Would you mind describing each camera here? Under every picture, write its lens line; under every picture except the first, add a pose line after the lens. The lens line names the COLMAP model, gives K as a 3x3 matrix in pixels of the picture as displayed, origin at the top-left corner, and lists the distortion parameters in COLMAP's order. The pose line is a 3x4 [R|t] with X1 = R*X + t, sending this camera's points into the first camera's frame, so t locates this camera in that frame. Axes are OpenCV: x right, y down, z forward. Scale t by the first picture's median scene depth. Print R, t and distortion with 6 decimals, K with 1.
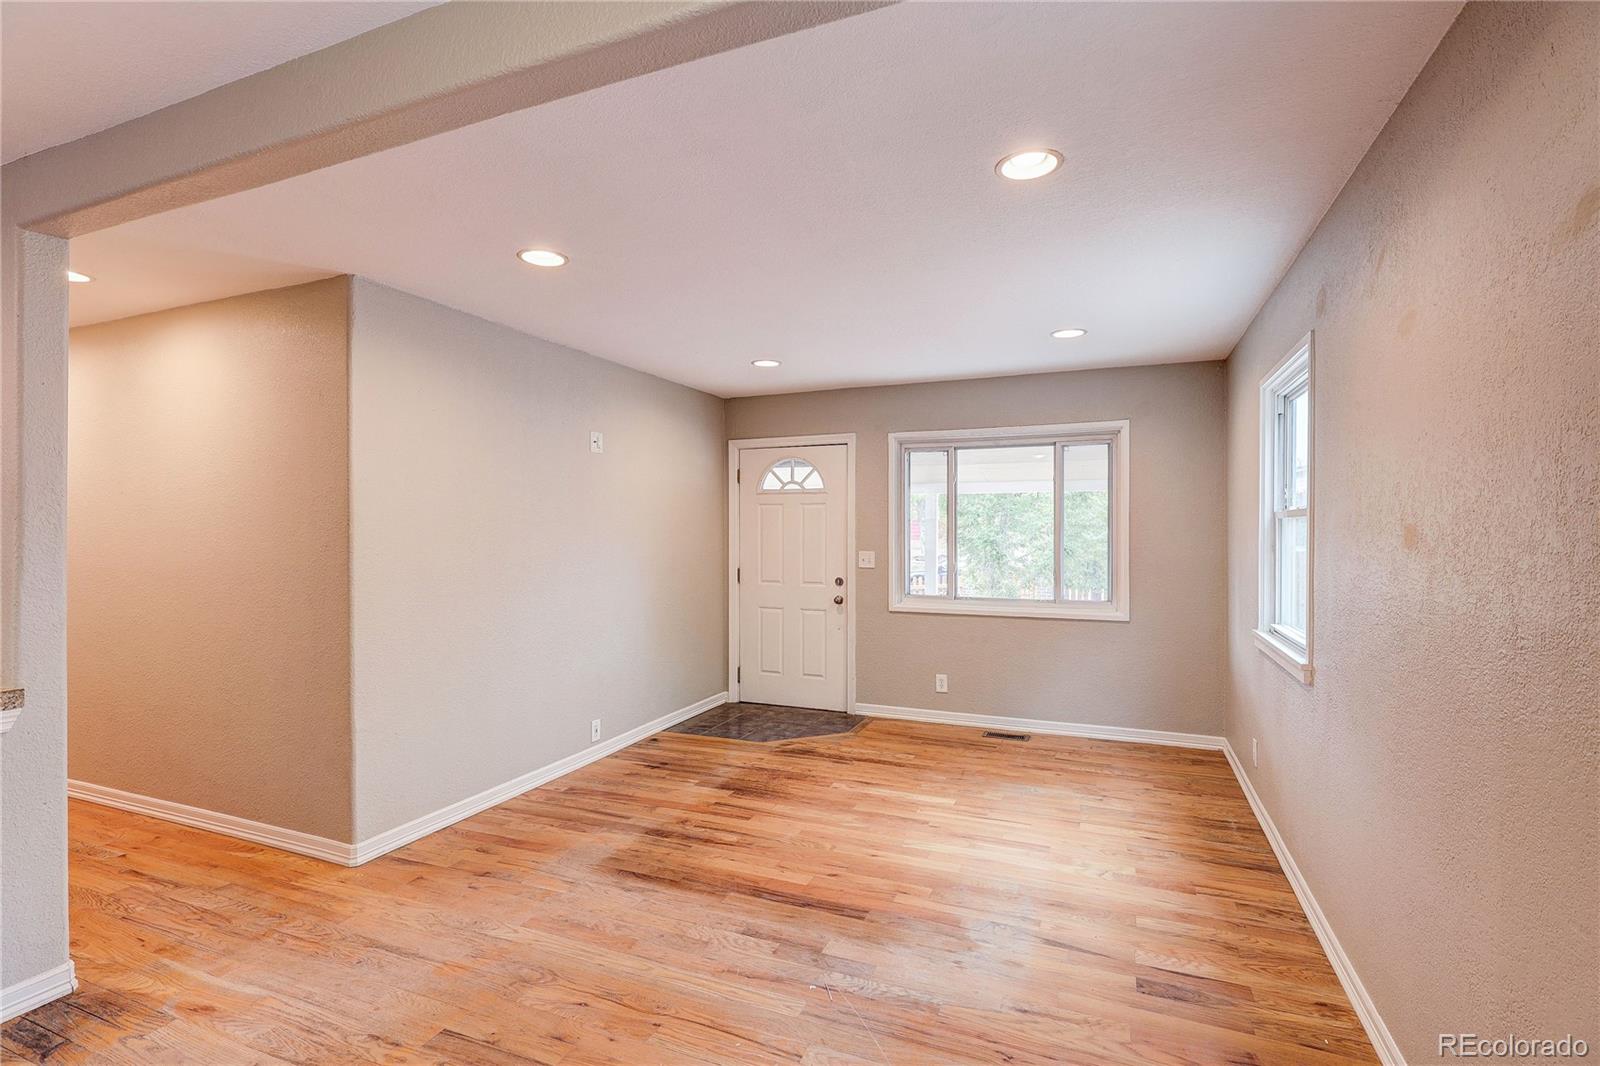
lens RADIAL K [[765.6, 0, 806.5], [0, 765.6, 535.1], [0, 0, 1]] dist [-0.001249, 0.000386]
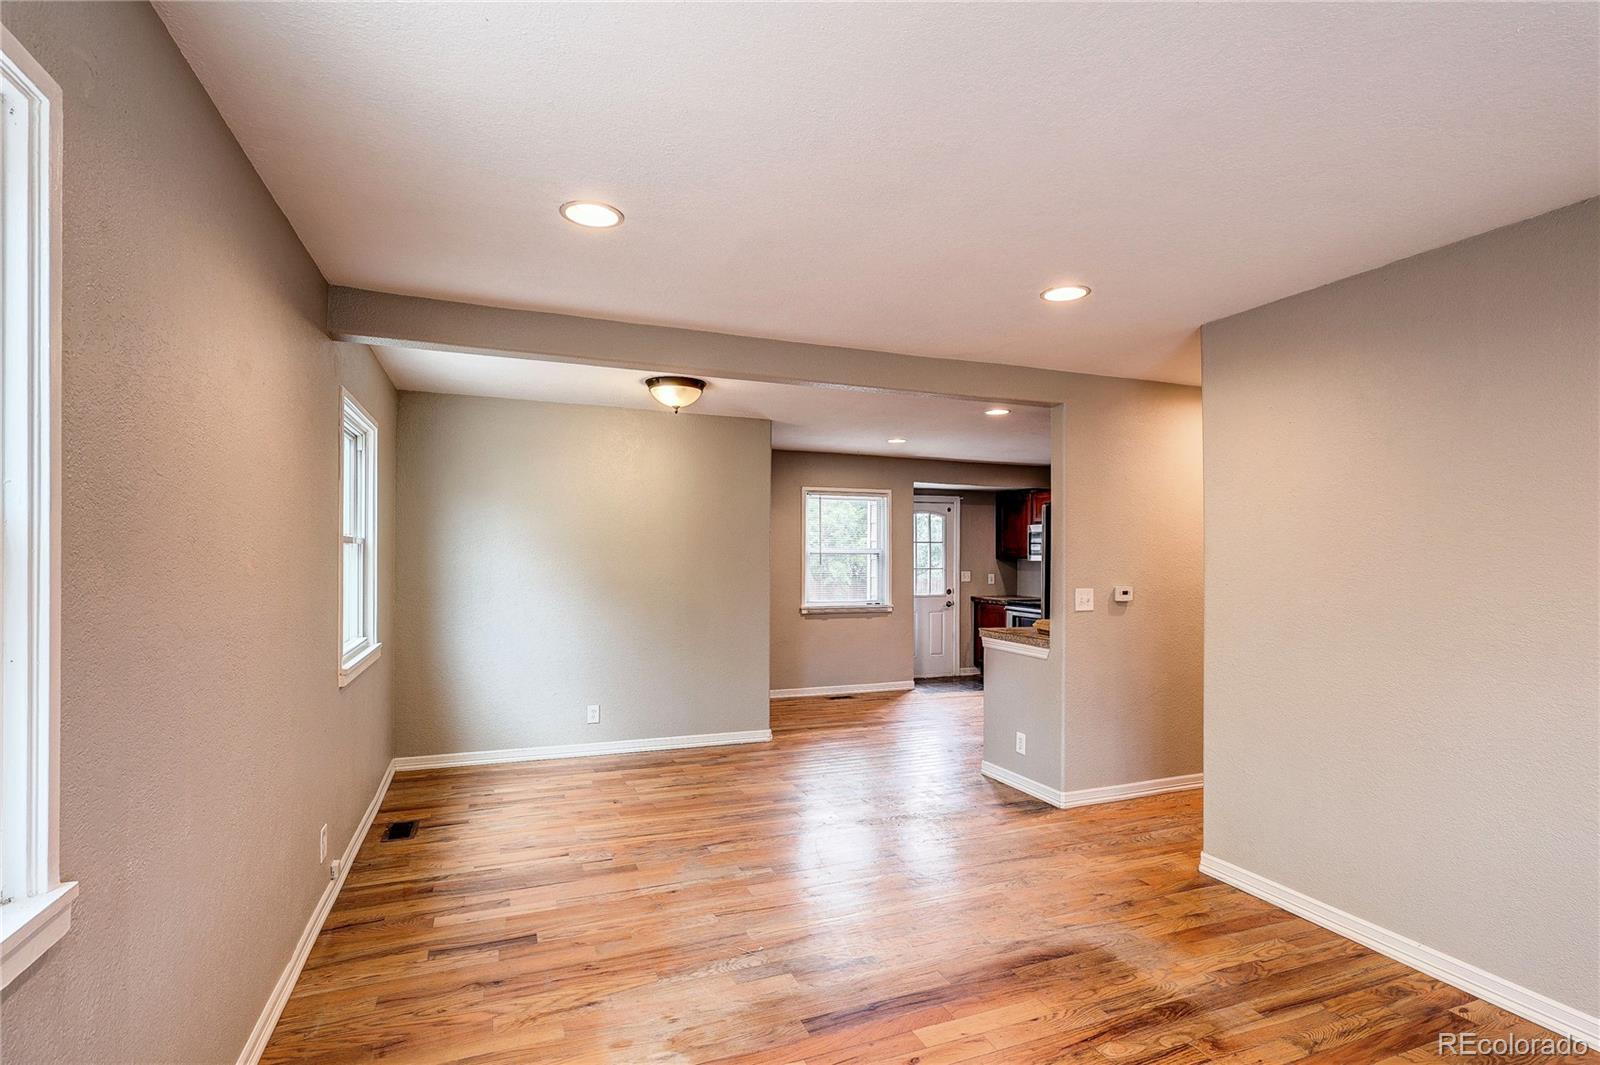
lens RADIAL K [[756.3, 0, 786.5], [0, 756.3, 553.7], [0, 0, 1]] dist [-0.000699, -0.000035]
pose [[-0.732512, -0.004540, -0.680739, 0.398876], [-0.007847, 0.999968, 0.001775, -0.009630], [0.680709, 0.006642, -0.732524, 0.966907]]
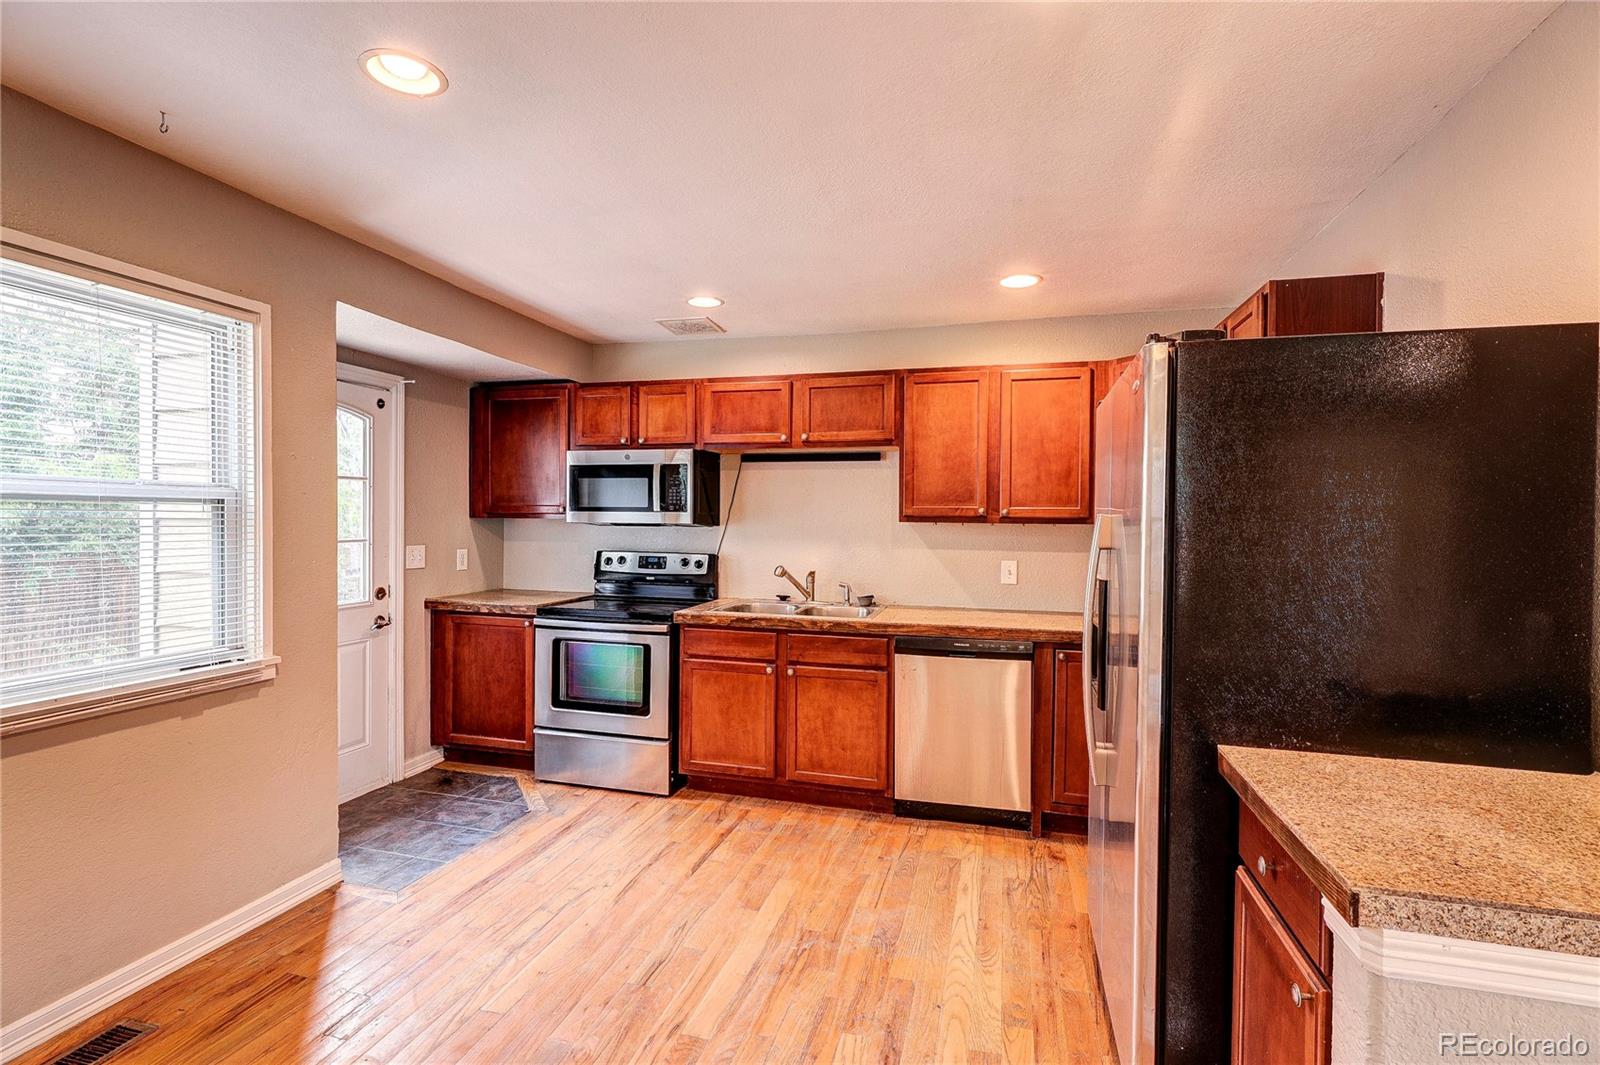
lens RADIAL K [[745.3, 0, 789.7], [0, 745.3, 526.3], [0, 0, 1]] dist [0.001214, 0.000212]
pose [[0.110306, 0.009353, -0.993854, -0.380010], [-0.015783, 0.999846, 0.007658, 0.000003], [0.993772, 0.014842, 0.110437, 0.163708]]
